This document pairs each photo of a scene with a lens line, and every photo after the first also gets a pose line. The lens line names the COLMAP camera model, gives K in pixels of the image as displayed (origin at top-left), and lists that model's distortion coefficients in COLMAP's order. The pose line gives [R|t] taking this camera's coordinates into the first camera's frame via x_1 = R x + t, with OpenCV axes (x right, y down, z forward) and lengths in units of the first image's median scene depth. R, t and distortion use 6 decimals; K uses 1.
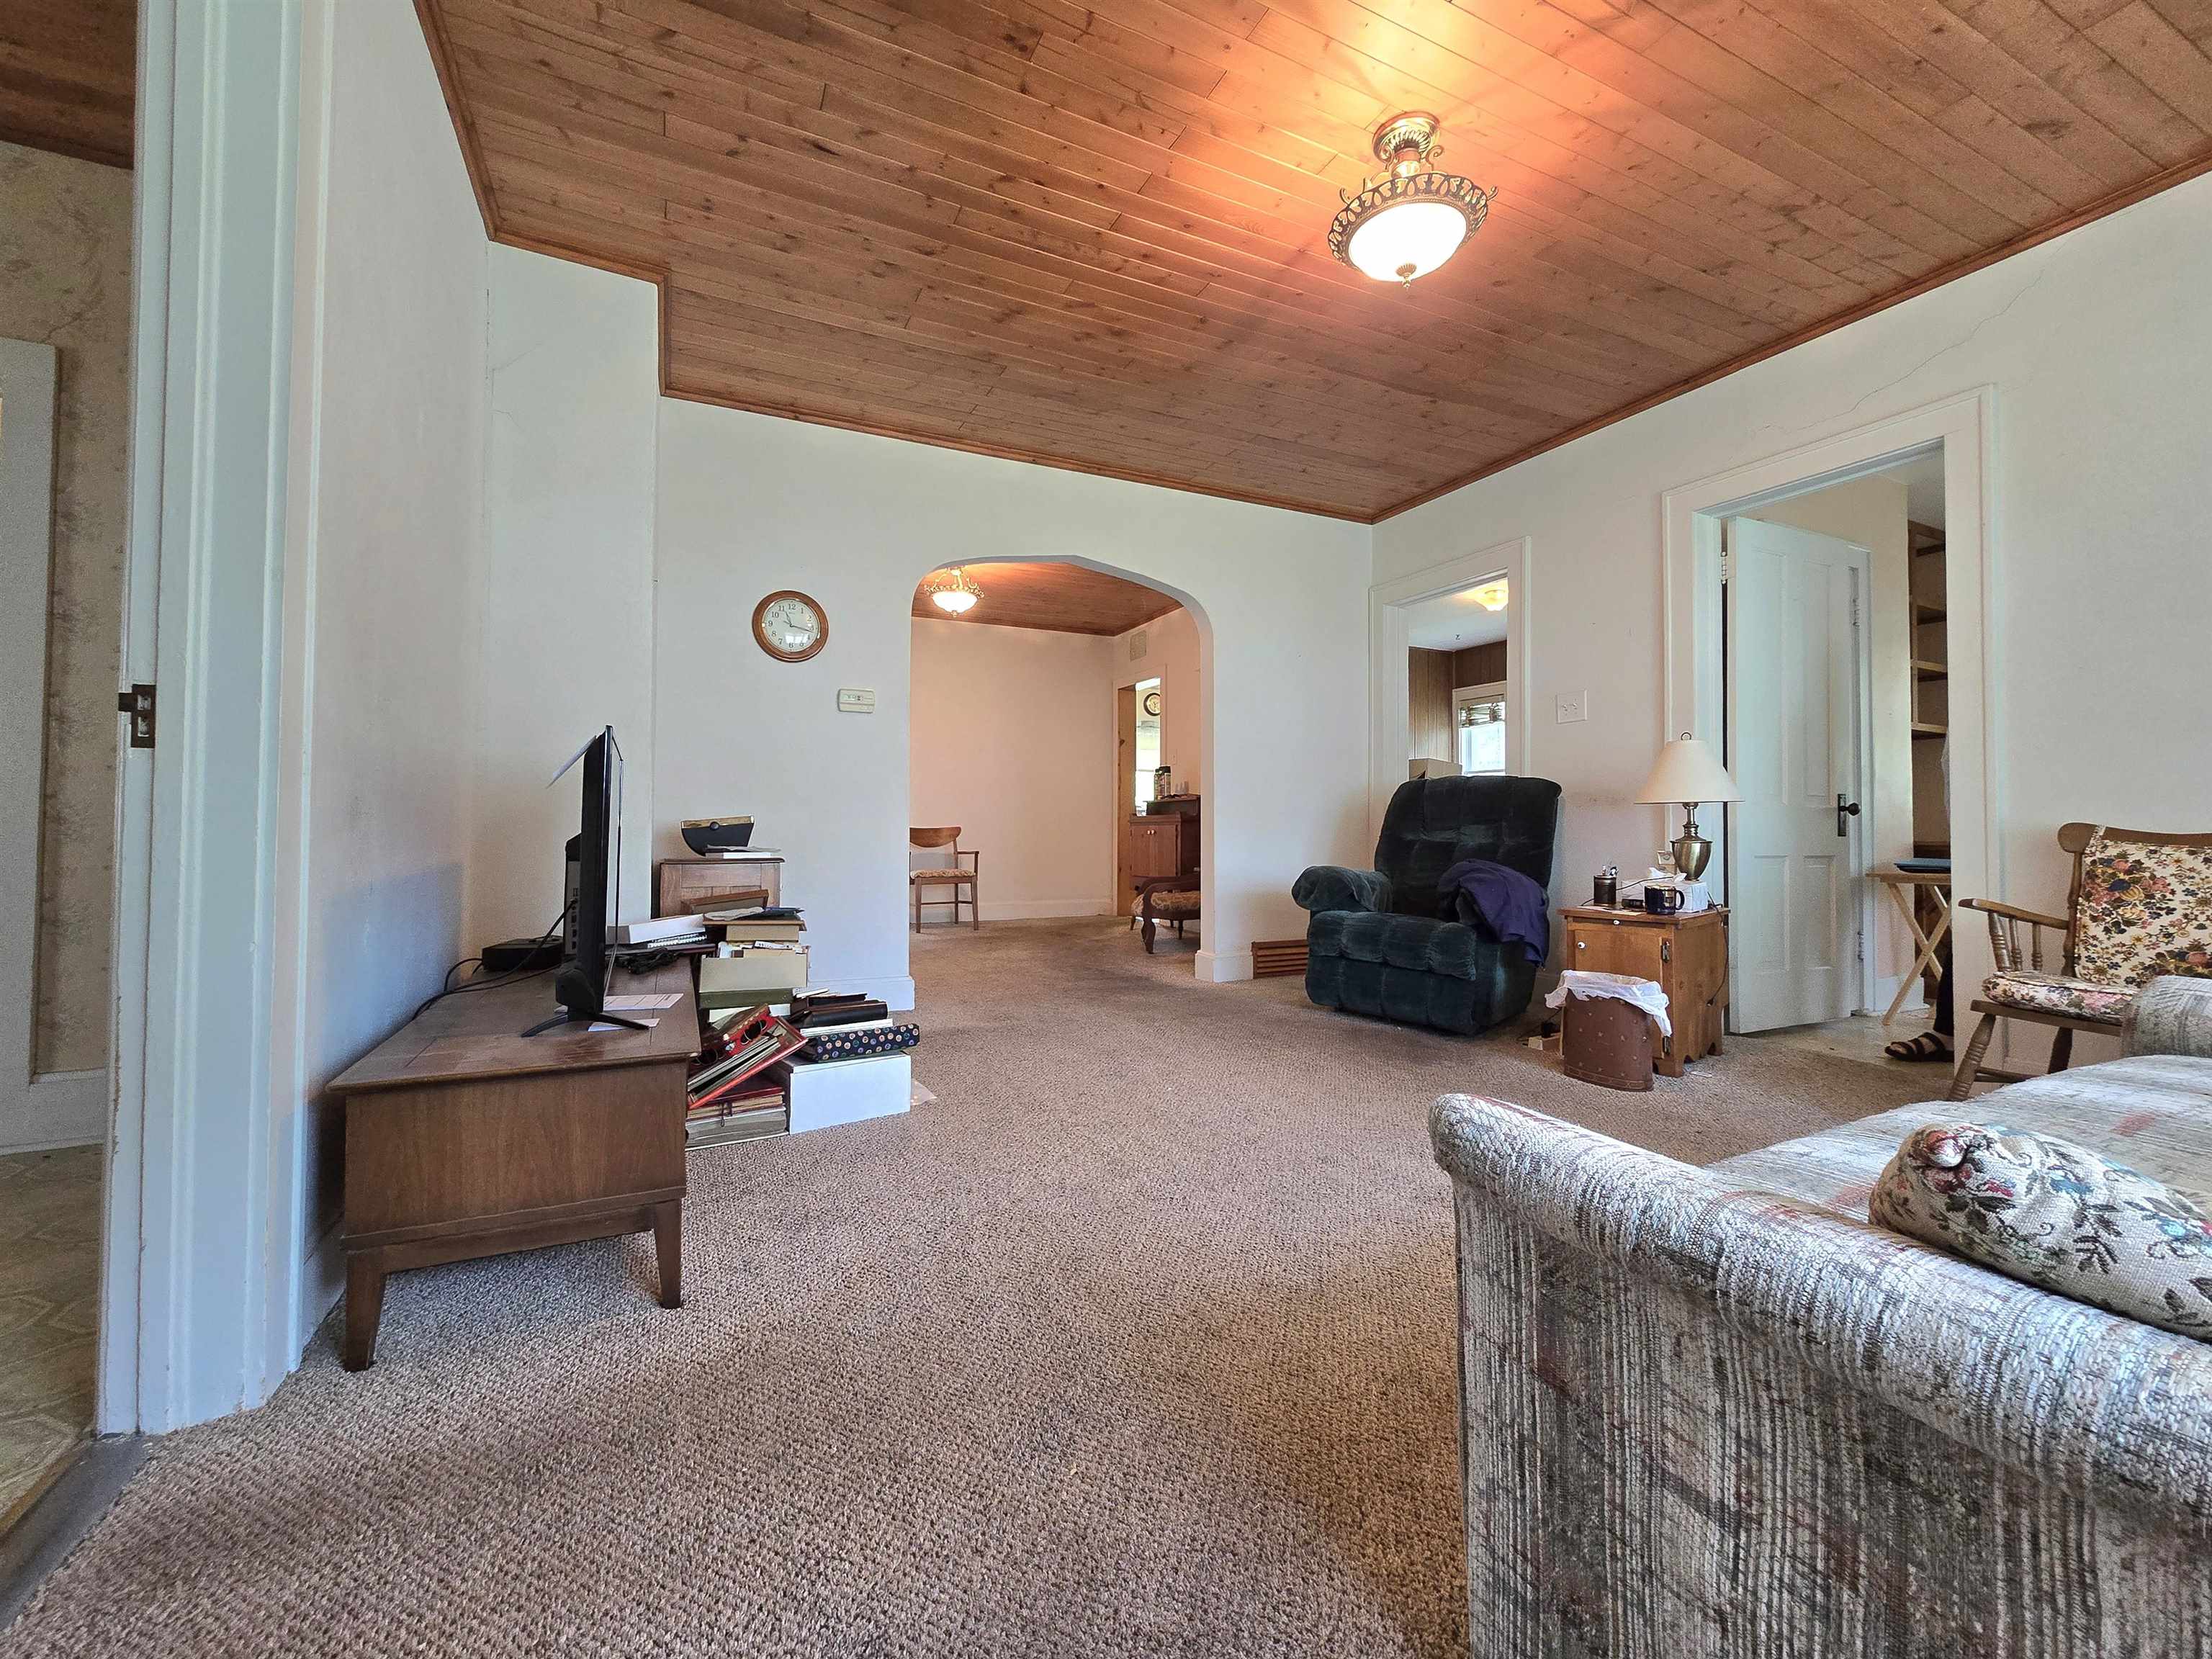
lens RADIAL K [[904.6, 0, 1103.0], [0, 904.6, 804.4], [0, 0, 1]] dist [0.001081, 0.000099]
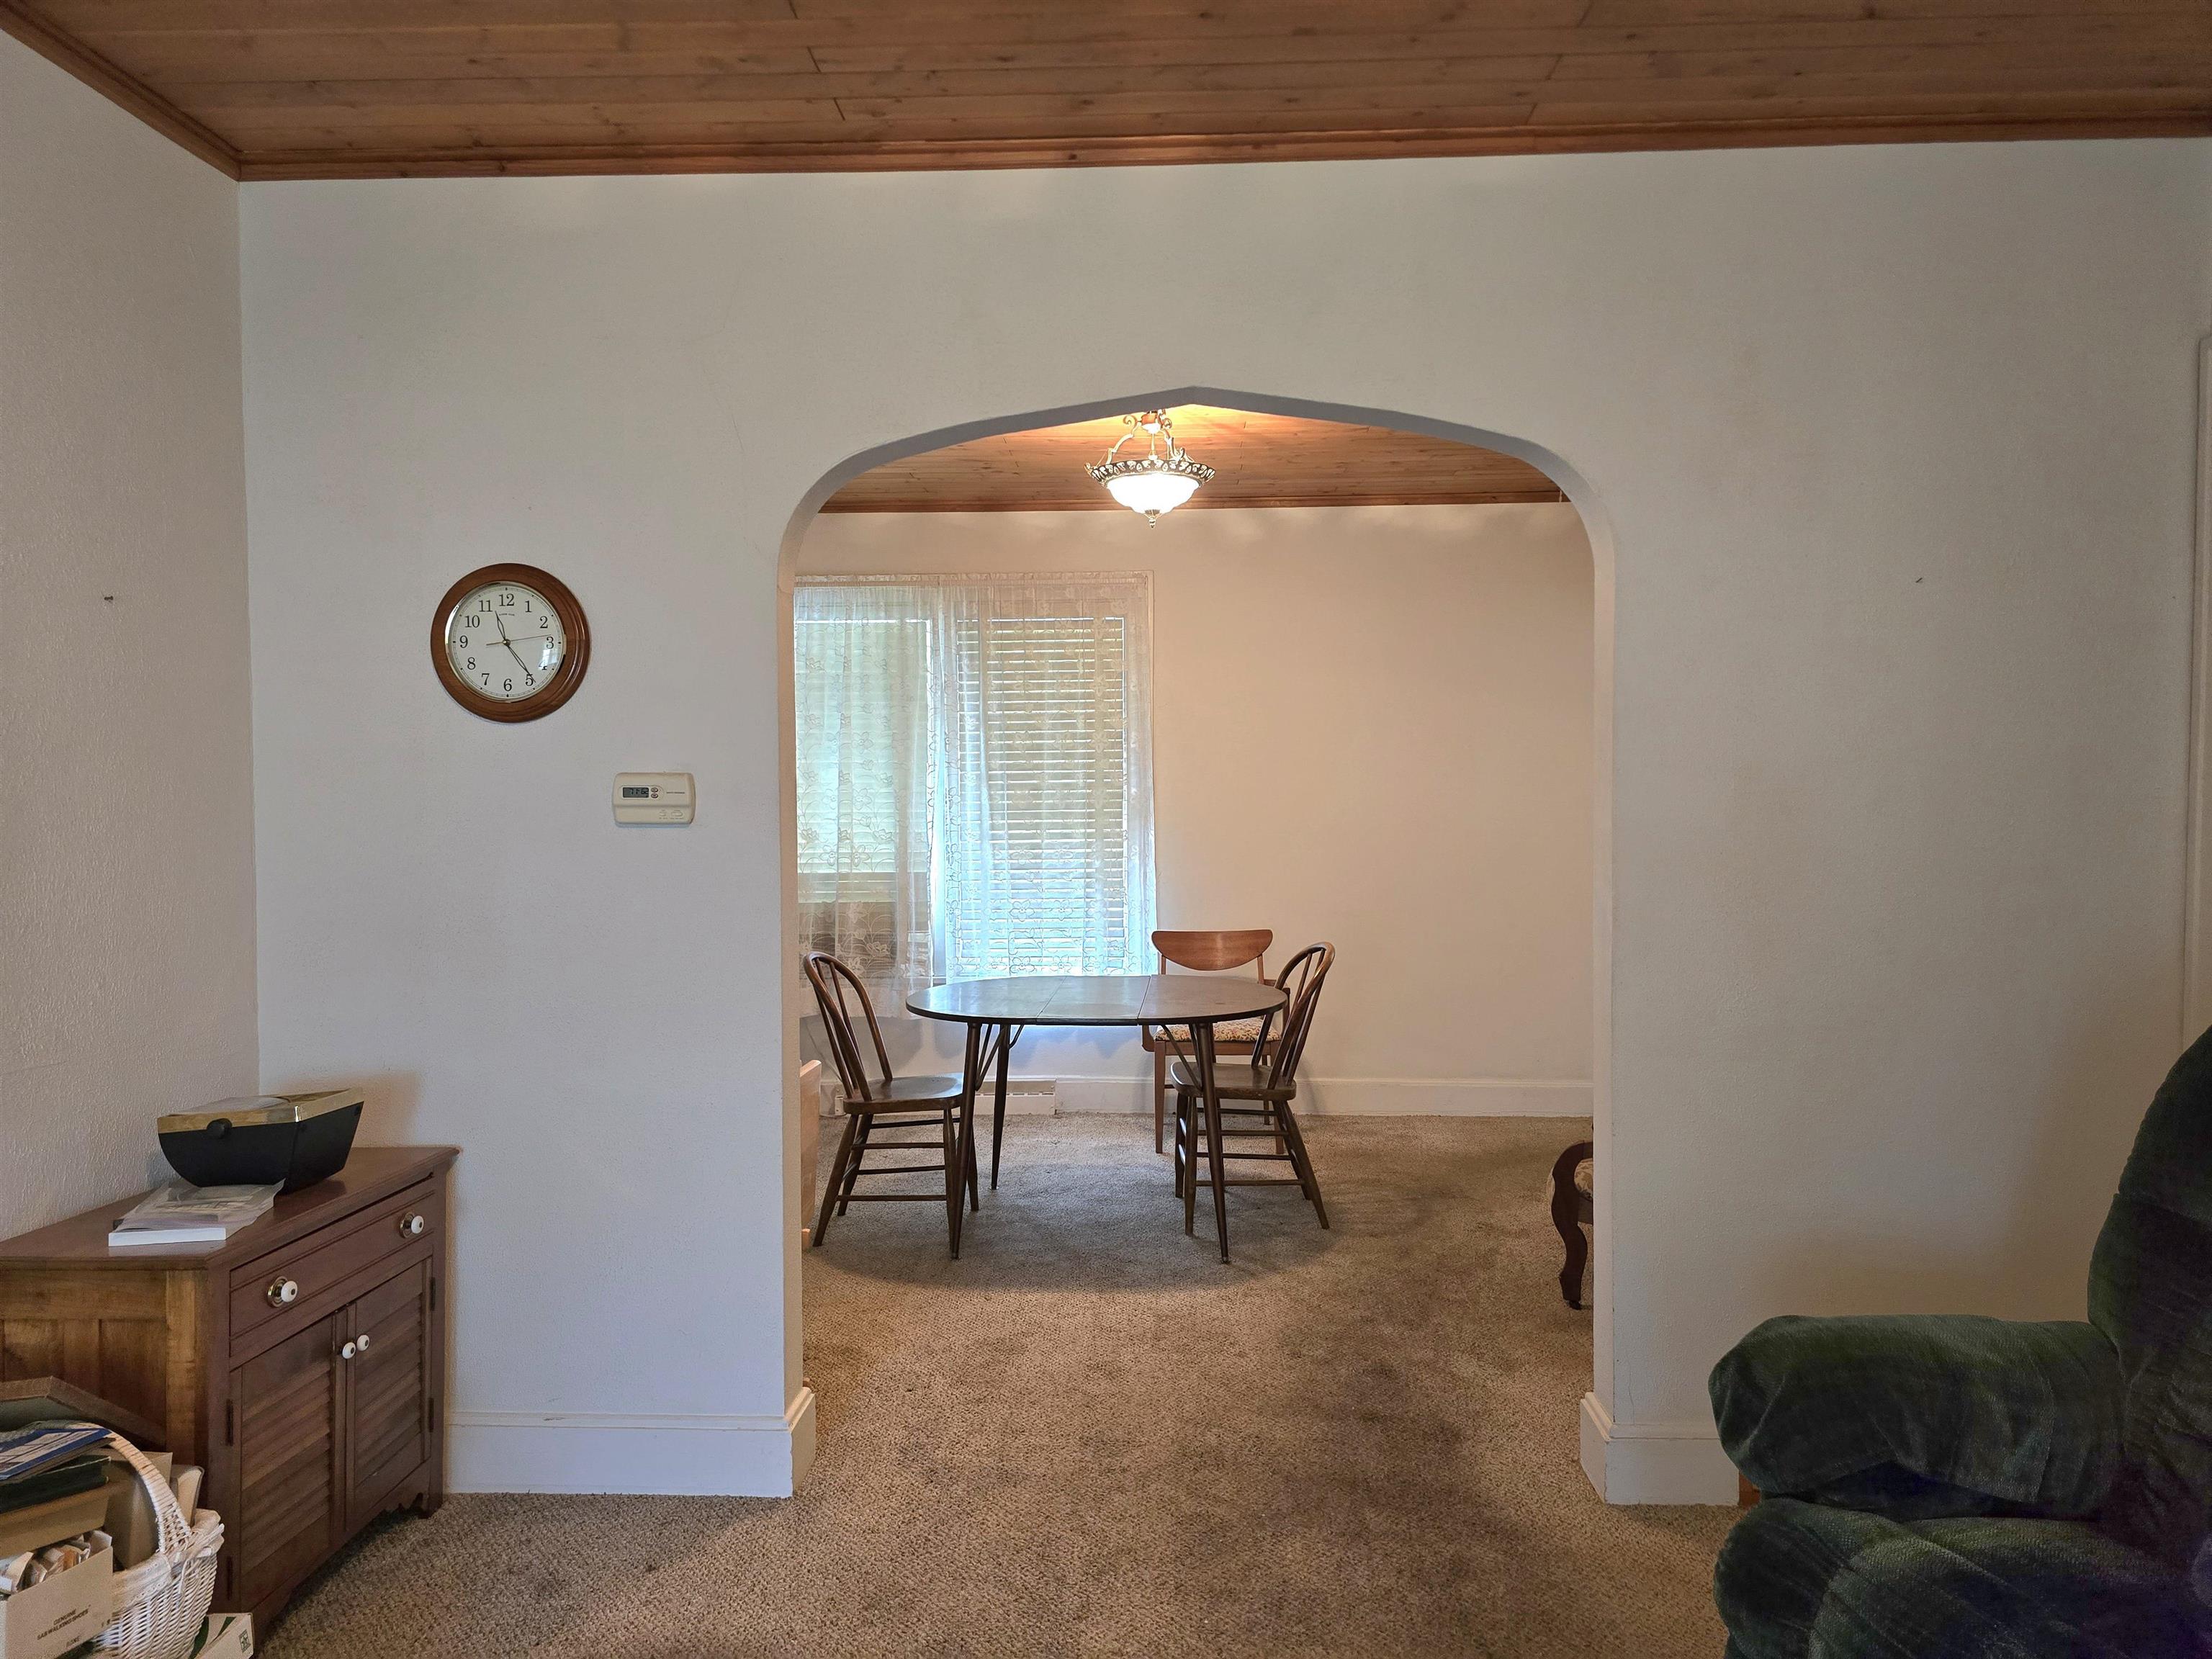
lens RADIAL K [[1473.7, 0, 1105.6], [0, 1473.7, 840.4], [0, 0, 1]] dist [0.001524, -0.000833]
pose [[0.886659, 0.001028, -0.462422, 0.252504], [0.022864, 0.998677, 0.046060, -0.117160], [0.461858, -0.051412, 0.885463, 0.446598]]
